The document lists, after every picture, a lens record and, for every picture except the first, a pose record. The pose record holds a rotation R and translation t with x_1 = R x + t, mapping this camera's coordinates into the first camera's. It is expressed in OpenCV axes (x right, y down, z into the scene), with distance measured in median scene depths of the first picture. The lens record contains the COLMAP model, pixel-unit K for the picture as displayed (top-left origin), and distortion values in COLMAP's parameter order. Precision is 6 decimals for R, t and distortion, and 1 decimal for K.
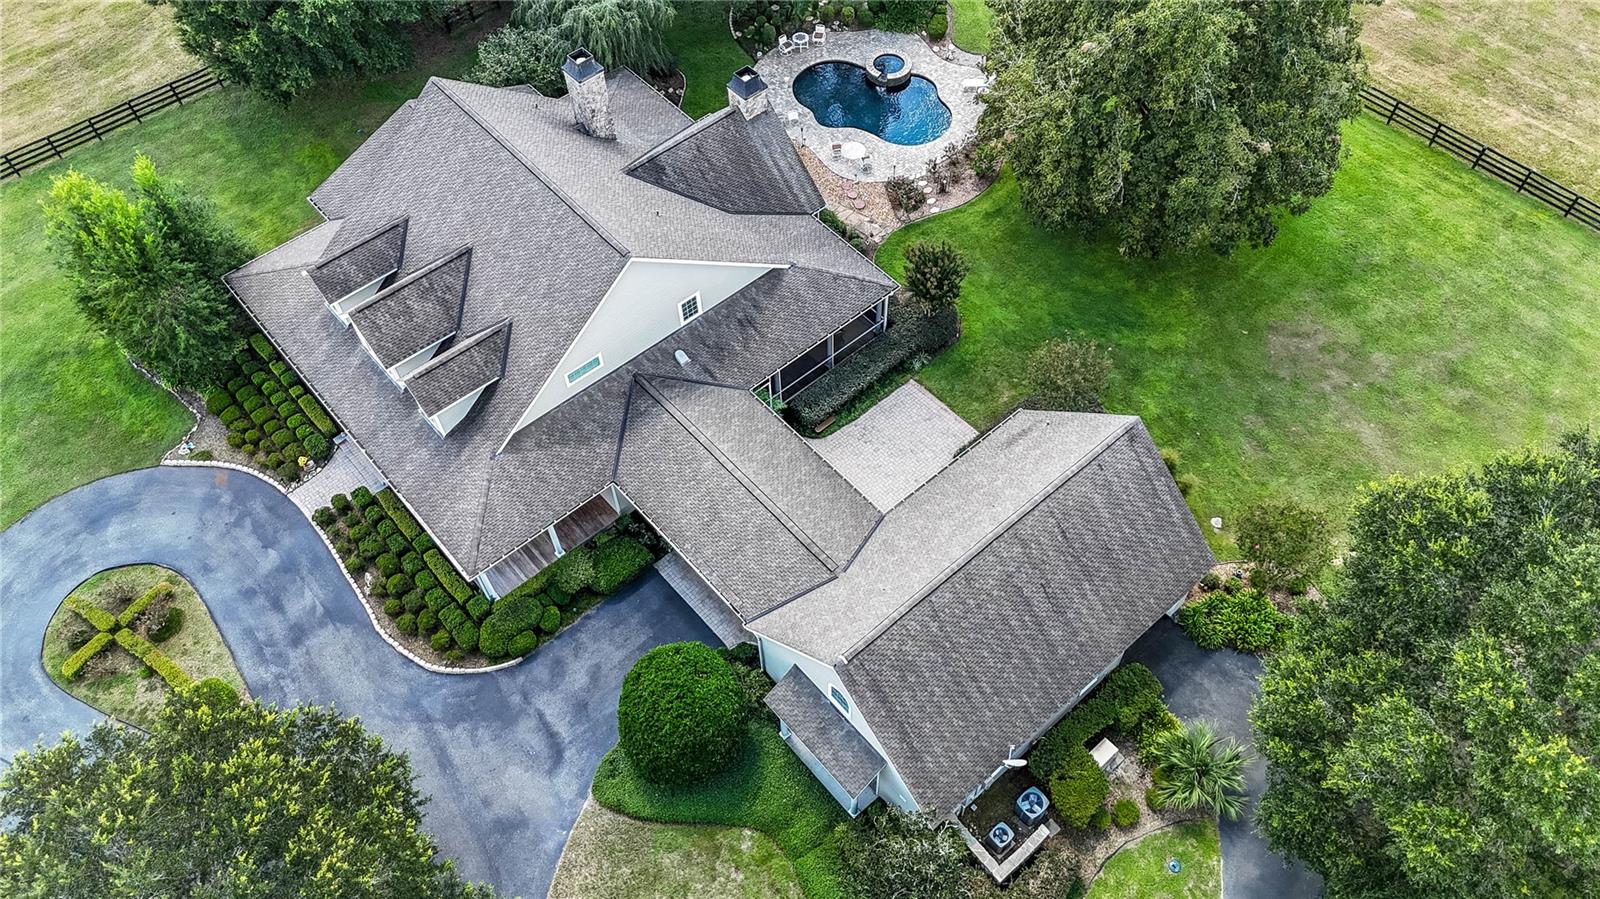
lens RADIAL K [[1163.9, 0, 795.3], [0, 1163.9, 443.7], [0, 0, 1]] dist [0.073132, -0.062728]
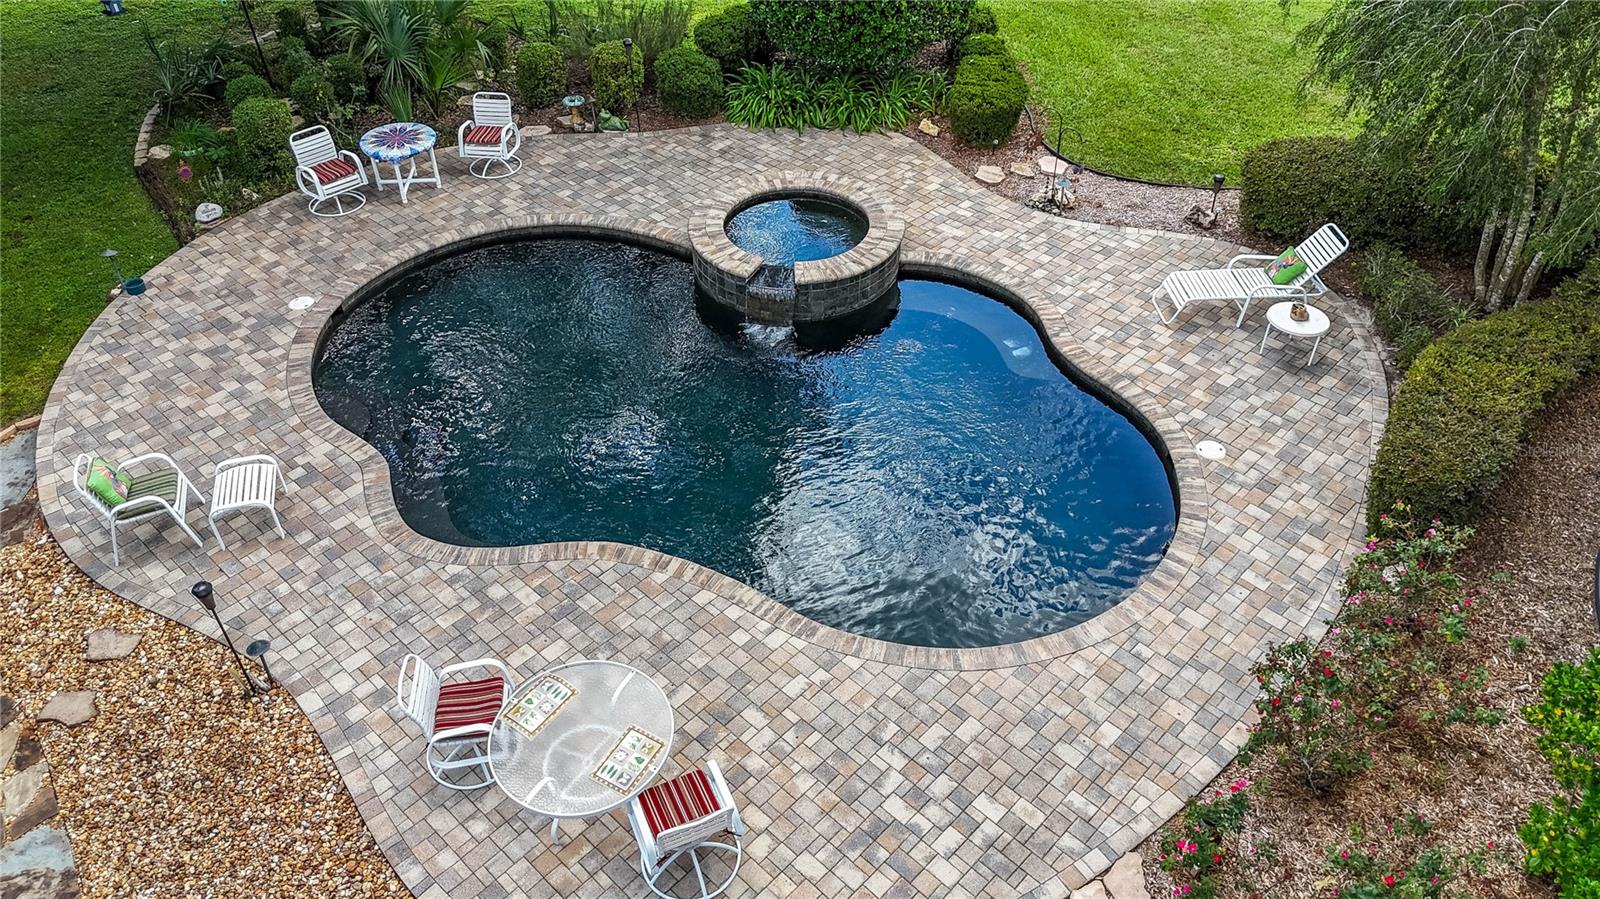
lens RADIAL K [[1163.9, 0, 795.3], [0, 1163.9, 443.7], [0, 0, 1]] dist [0.073132, -0.062728]
pose [[0.994924, -0.044027, 0.090487, 0.073137], [0.065853, 0.964790, -0.254645, -0.289580], [-0.076090, 0.259311, 0.962792, 1.010292]]
